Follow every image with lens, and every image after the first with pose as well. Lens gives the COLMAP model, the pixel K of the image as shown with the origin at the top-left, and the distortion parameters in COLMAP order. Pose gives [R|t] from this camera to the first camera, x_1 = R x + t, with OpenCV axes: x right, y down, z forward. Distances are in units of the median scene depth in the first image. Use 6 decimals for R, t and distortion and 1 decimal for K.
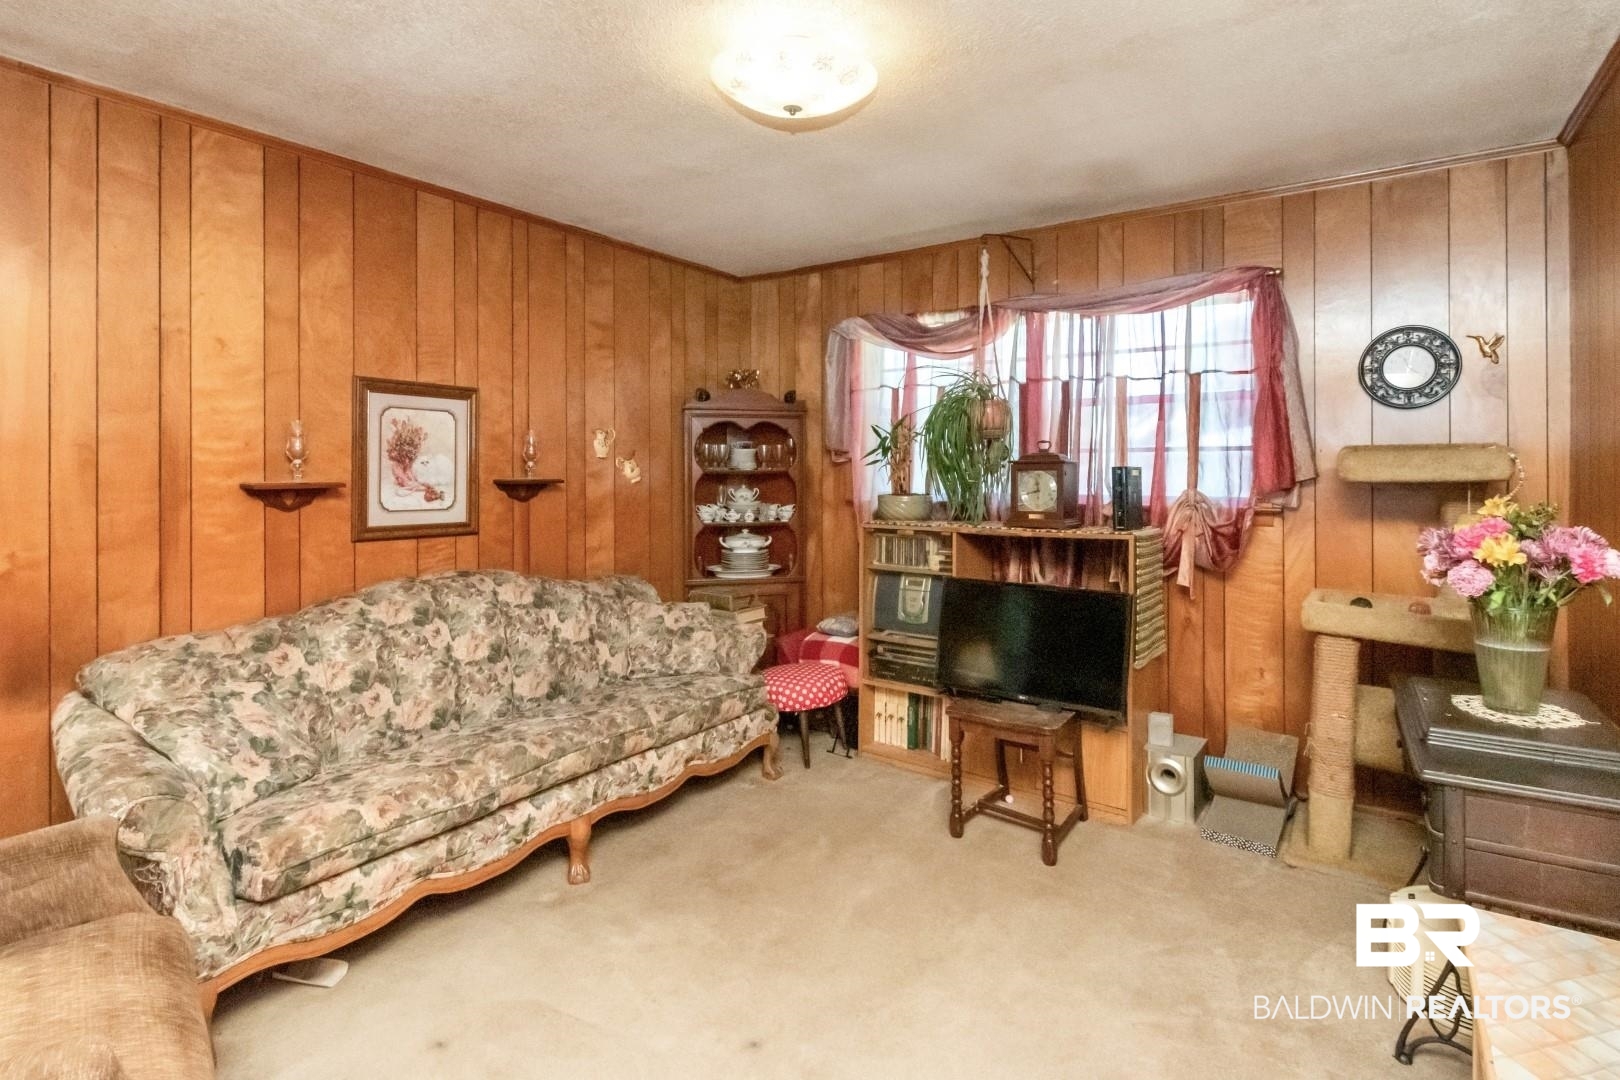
lens RADIAL K [[807.7, 0, 799.0], [0, 807.7, 477.3], [0, 0, 1]] dist [-0.003297, -0.000958]
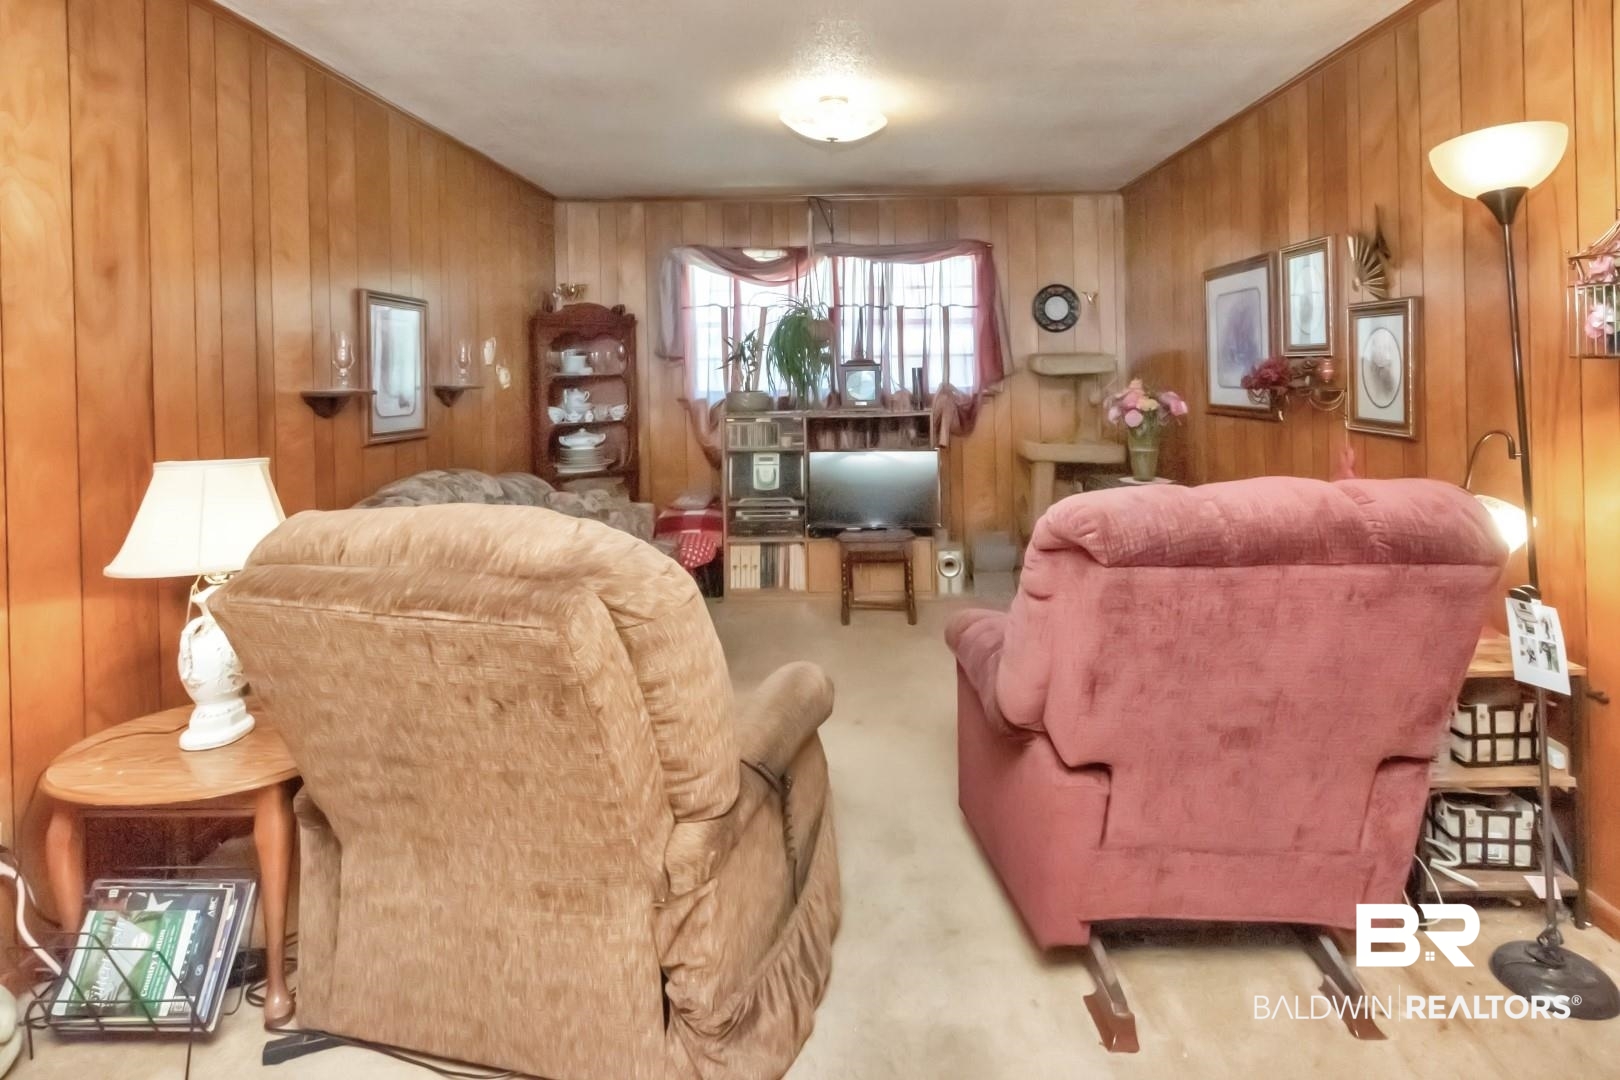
lens RADIAL K [[911.8, 0, 817.6], [0, 911.8, 381.3], [0, 0, 1]] dist [-0.005416, -0.001323]
pose [[0.827478, -0.019804, 0.561149, -0.615576], [0.020118, 0.999782, 0.005618, -0.000558], [-0.561138, 0.006640, 0.827696, -0.264711]]
